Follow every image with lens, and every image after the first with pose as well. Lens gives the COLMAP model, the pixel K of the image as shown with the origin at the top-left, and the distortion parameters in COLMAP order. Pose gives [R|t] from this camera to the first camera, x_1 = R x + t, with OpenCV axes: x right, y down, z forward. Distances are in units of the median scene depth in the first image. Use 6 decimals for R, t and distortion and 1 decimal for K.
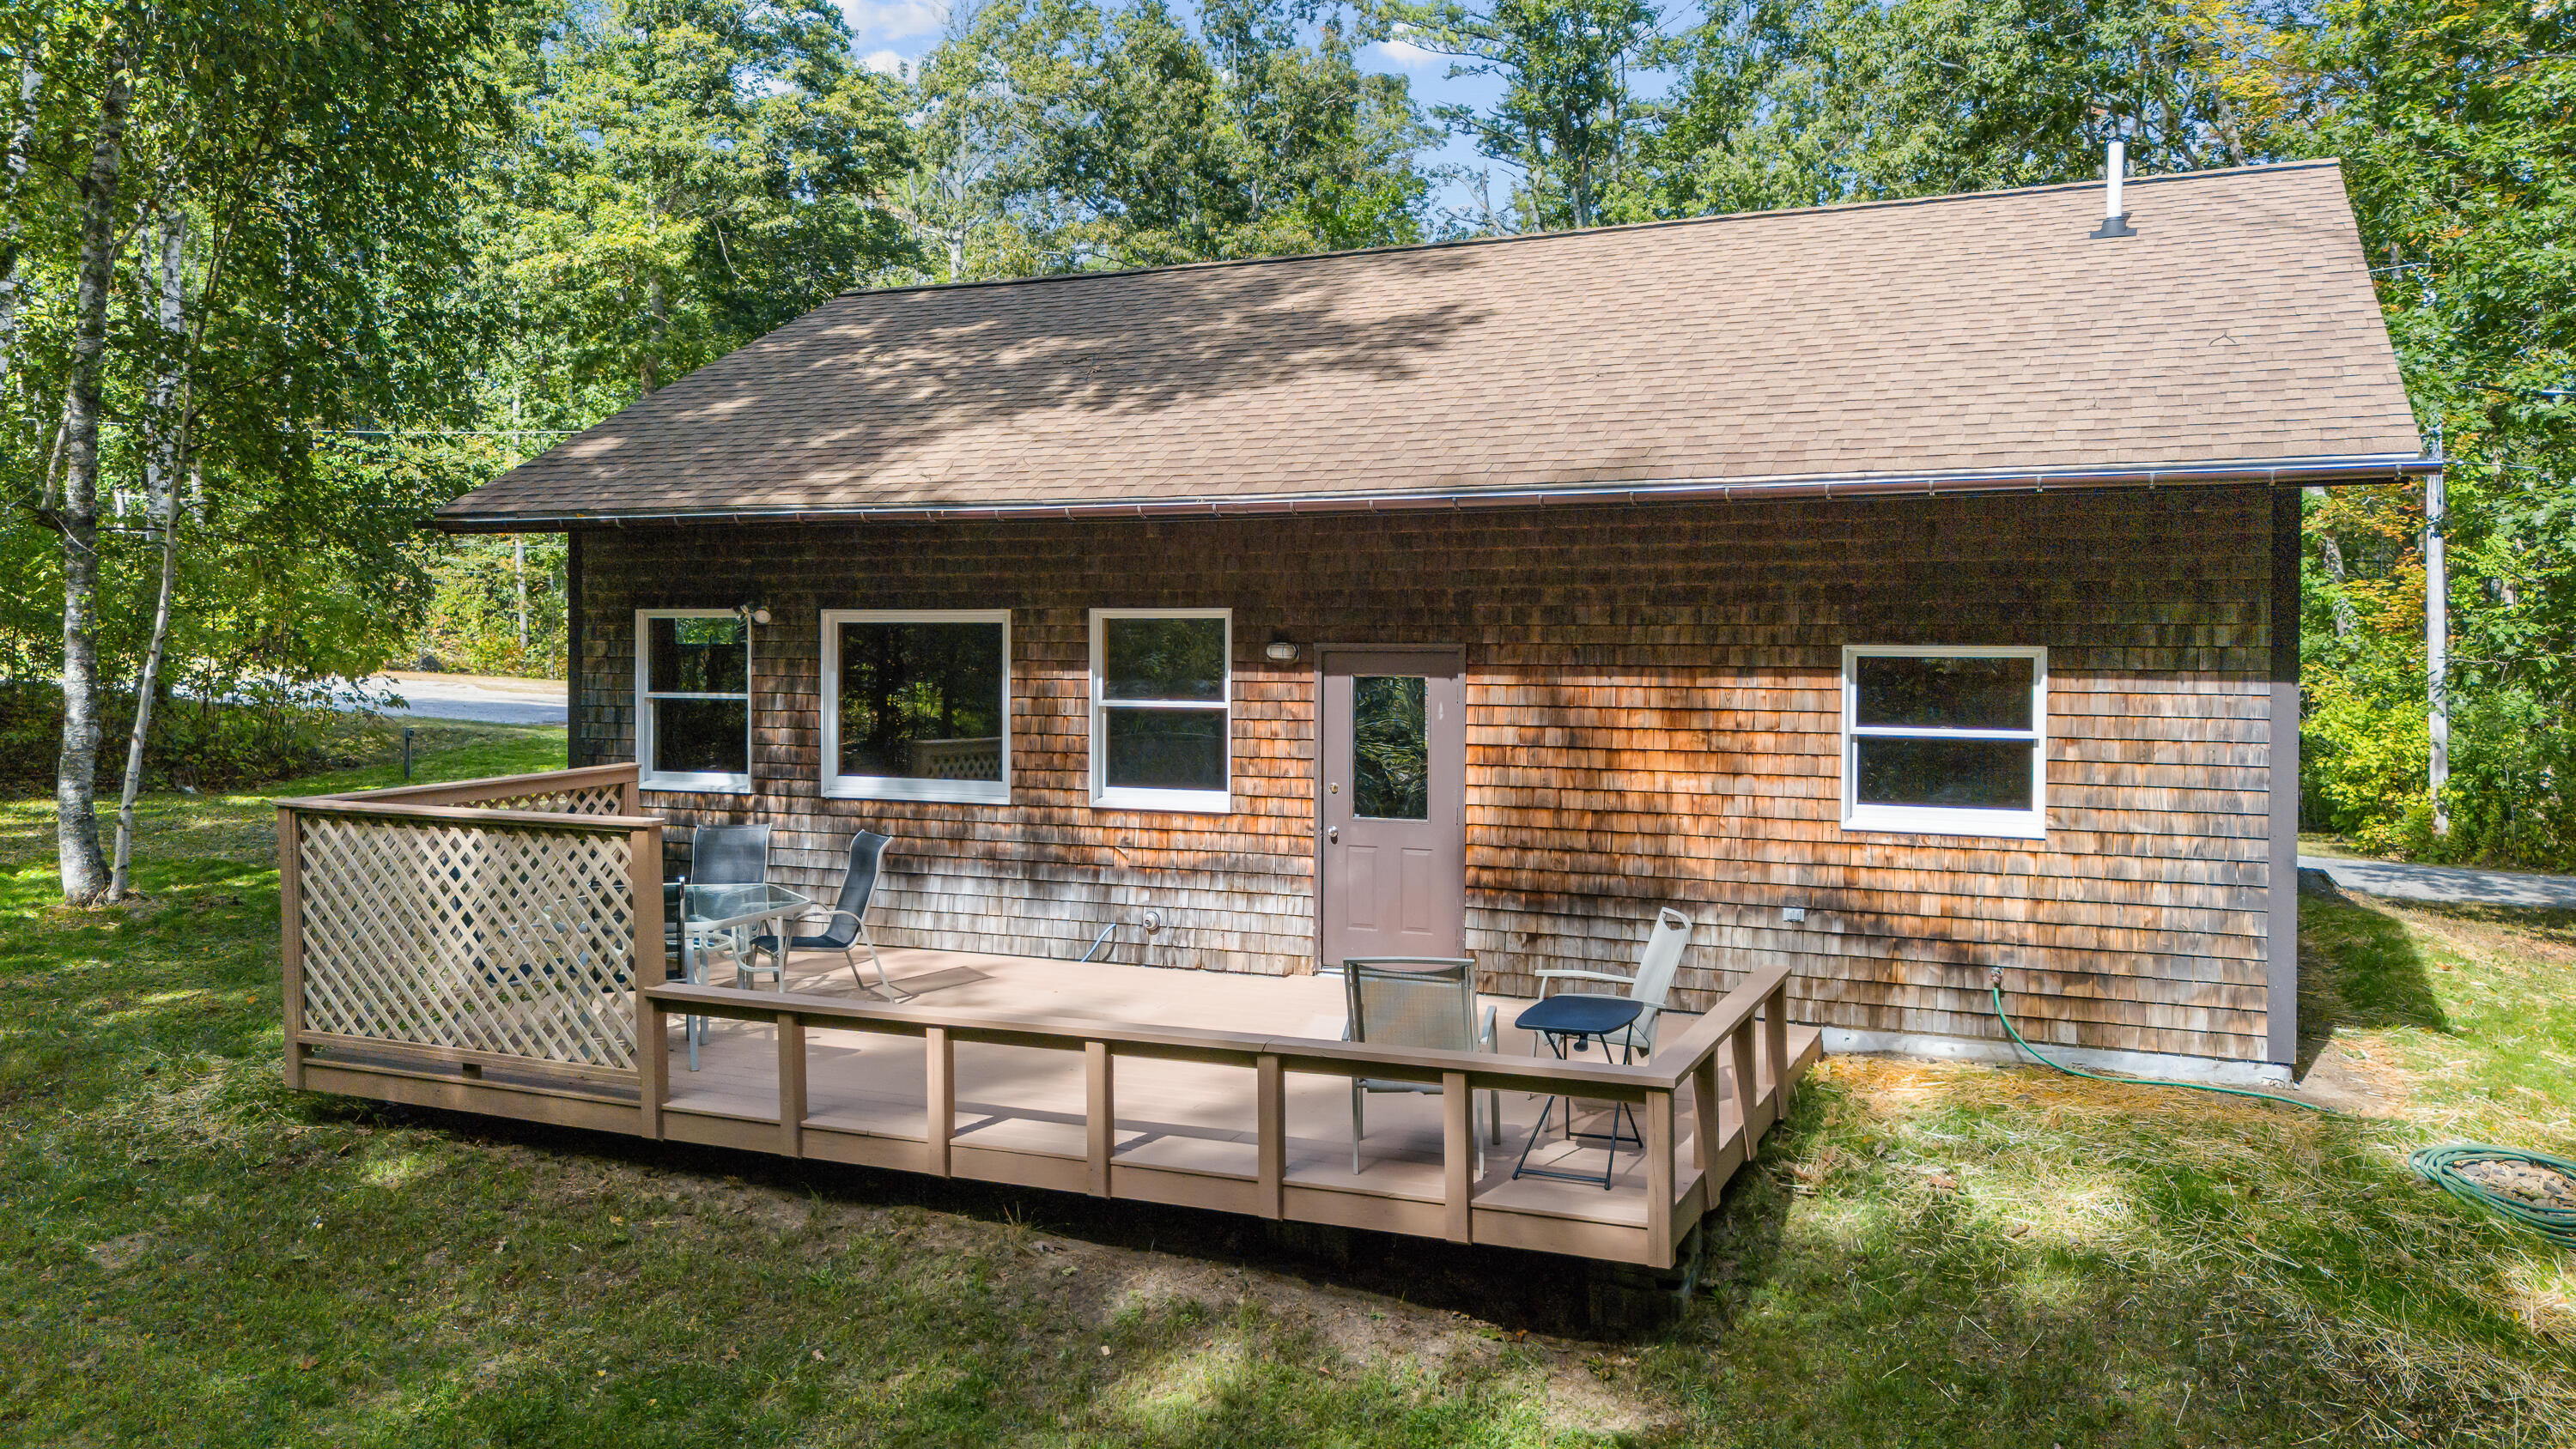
lens RADIAL K [[1885.8, 0, 1290.7], [0, 1885.8, 708.1], [0, 0, 1]] dist [0.057353, -0.030995]
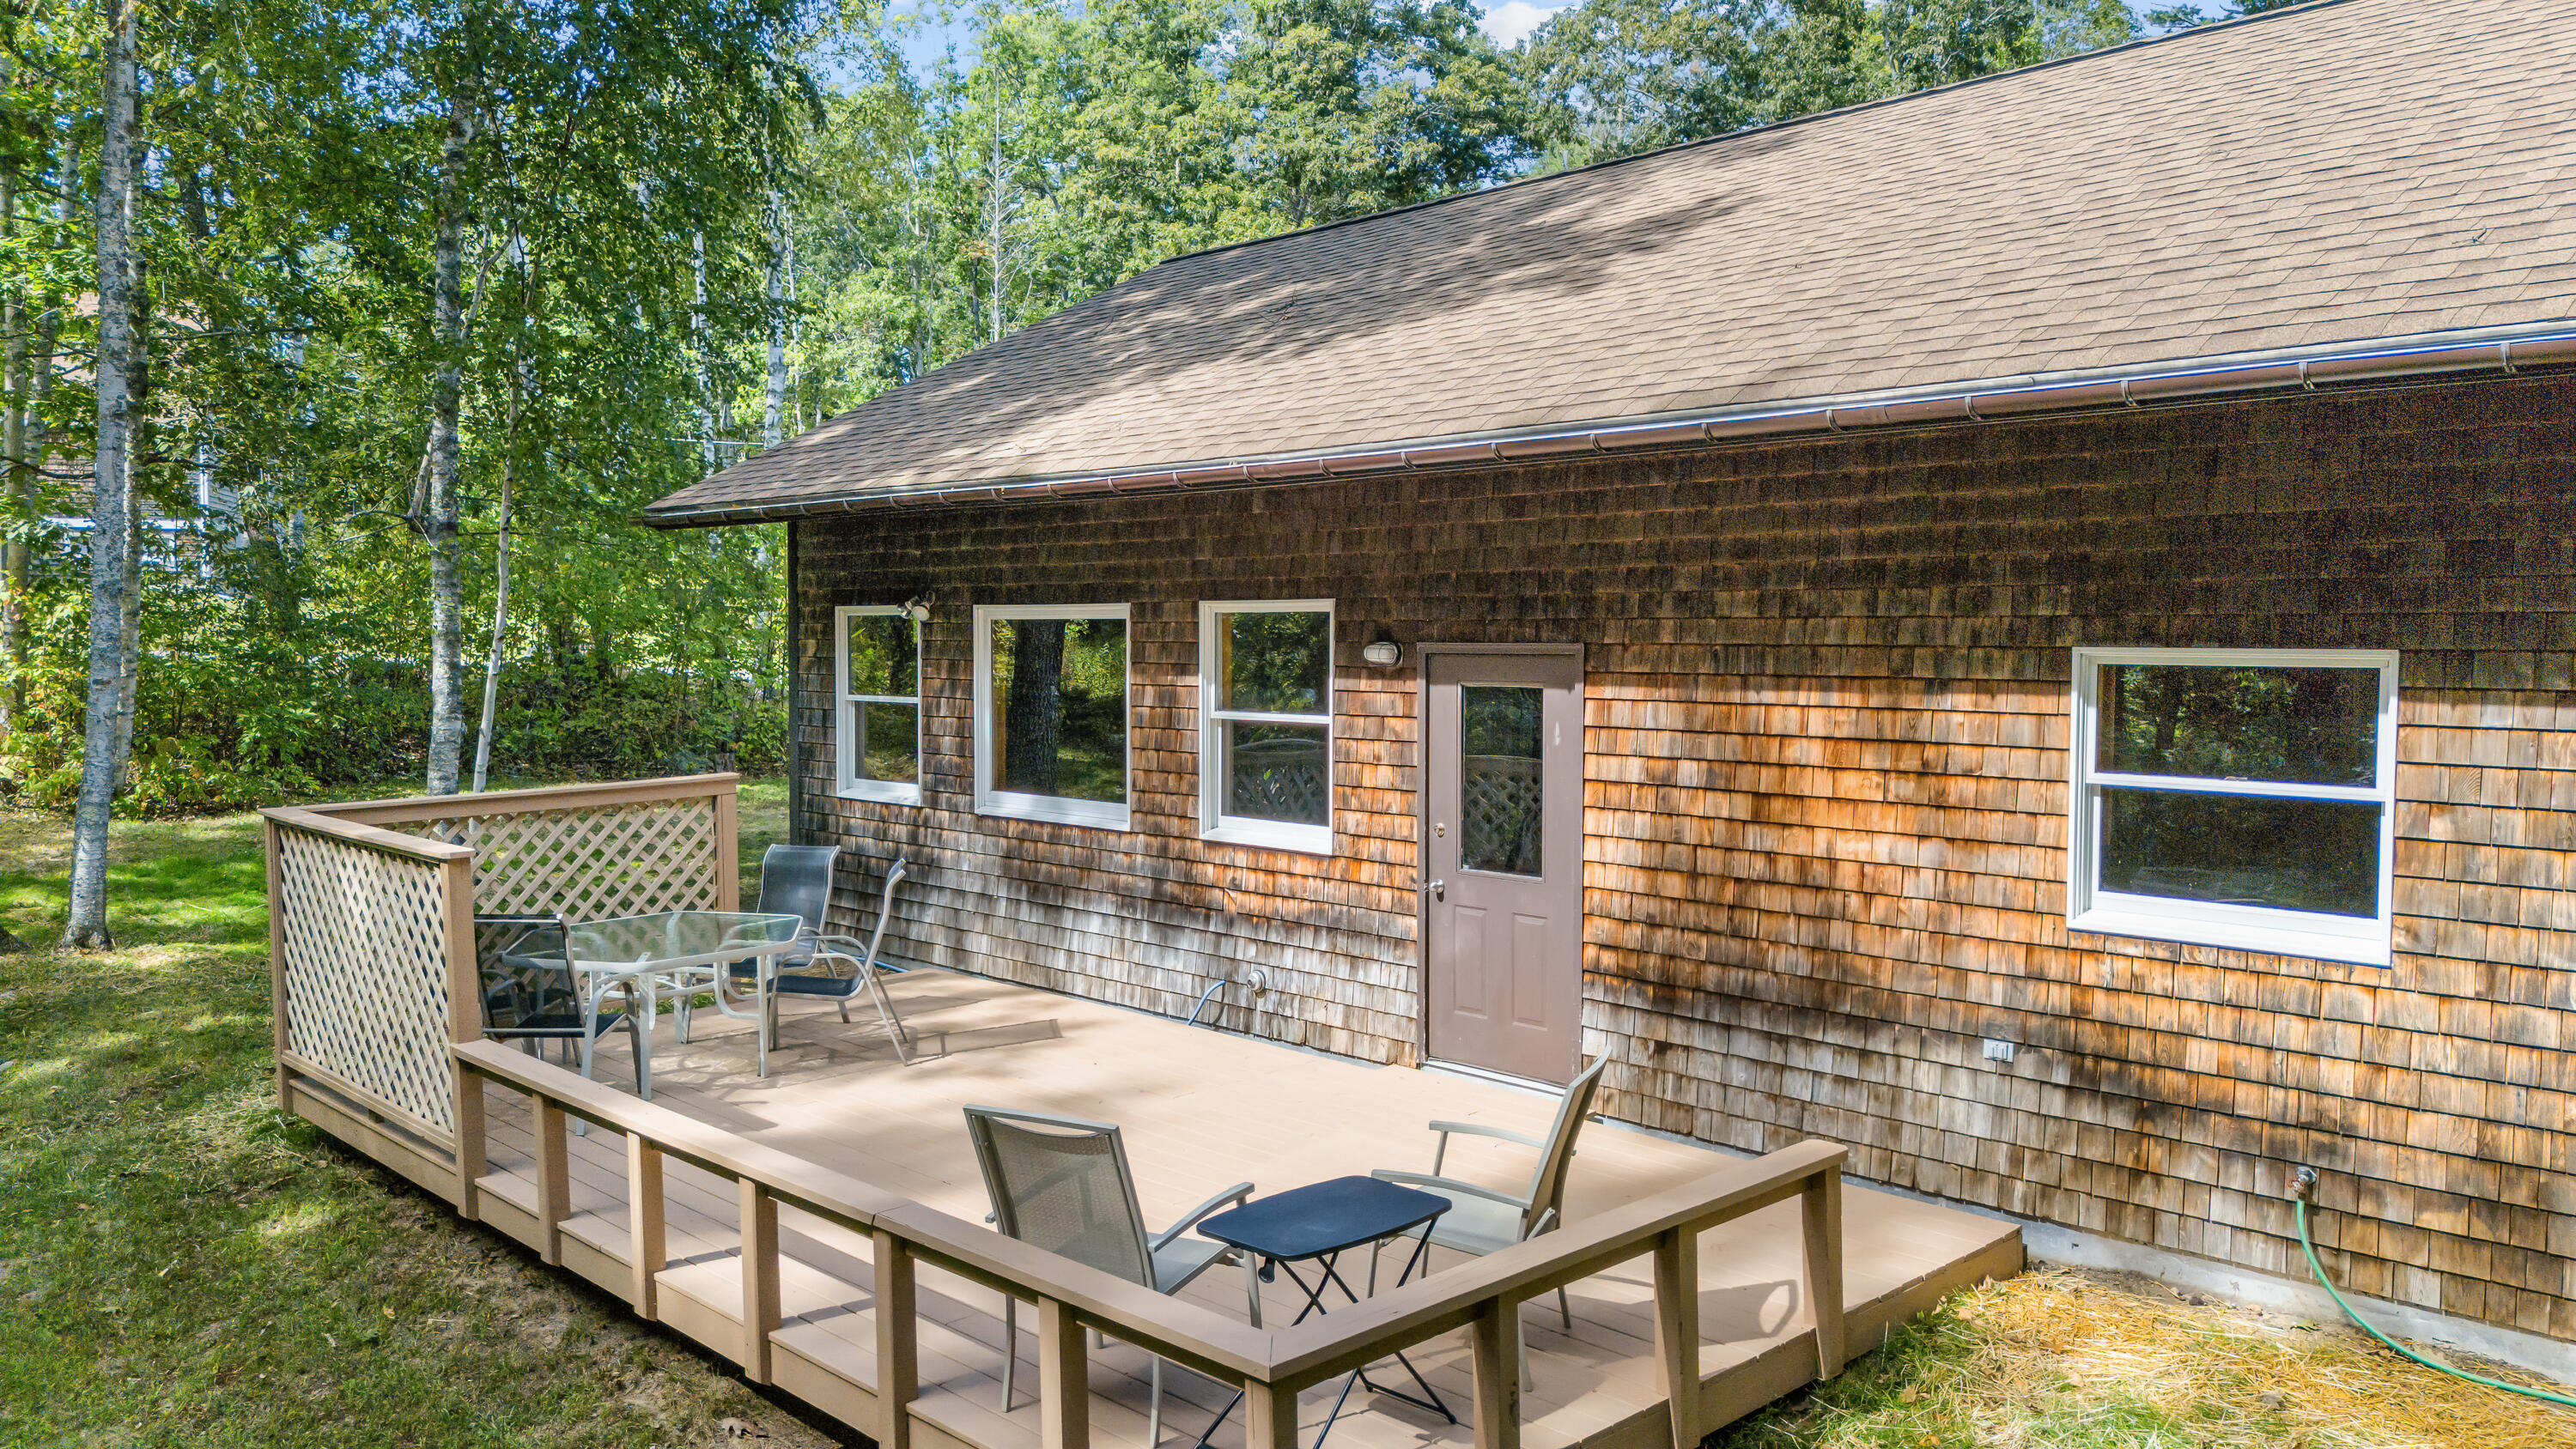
lens RADIAL K [[1885.8, 0, 1284.6], [0, 1885.8, 743.8], [0, 0, 1]] dist [0.054491, -0.030547]
pose [[0.928207, 0.020256, -0.371513, 0.251986], [-0.011974, 0.999626, 0.024588, -0.011365], [0.371872, -0.018374, 0.928102, 0.258041]]
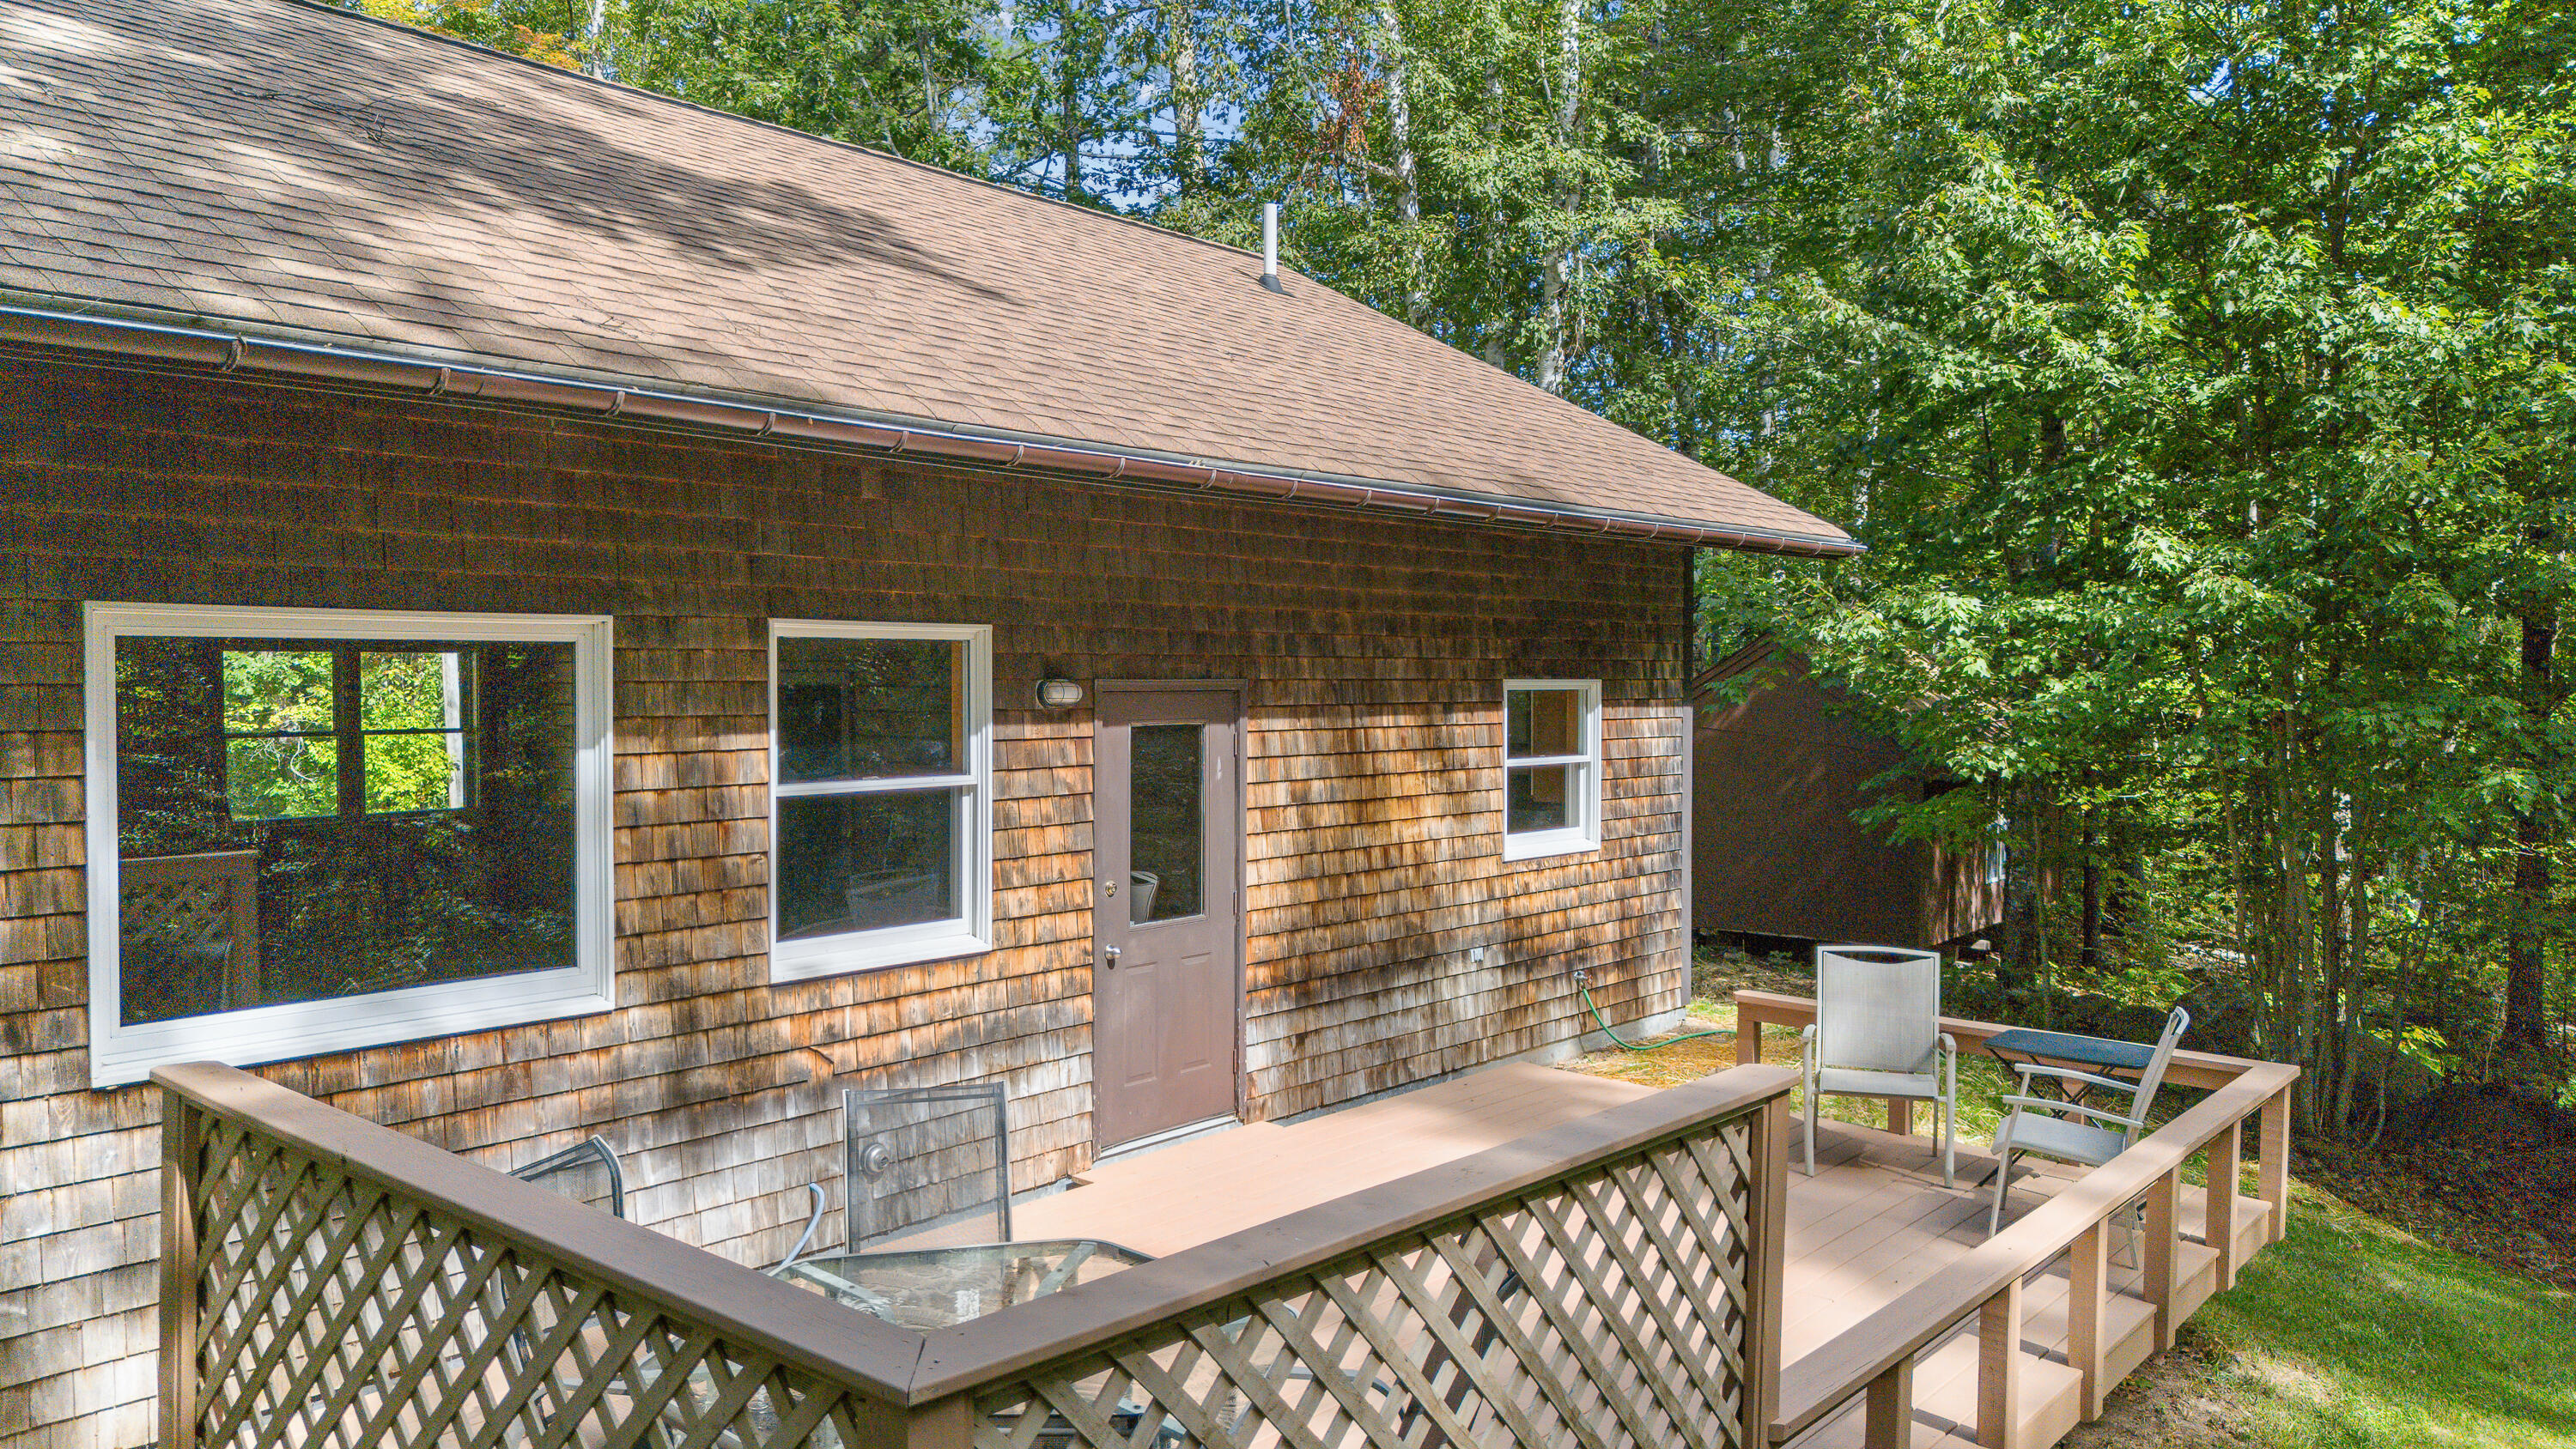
lens RADIAL K [[1885.8, 0, 1289.4], [0, 1885.8, 709.6], [0, 0, 1]] dist [0.057353, -0.030995]
pose [[0.255069, -0.022676, 0.966657, -0.632127], [0.030667, 0.999412, 0.015352, -0.032068], [-0.966436, 0.025729, 0.255614, 0.760671]]
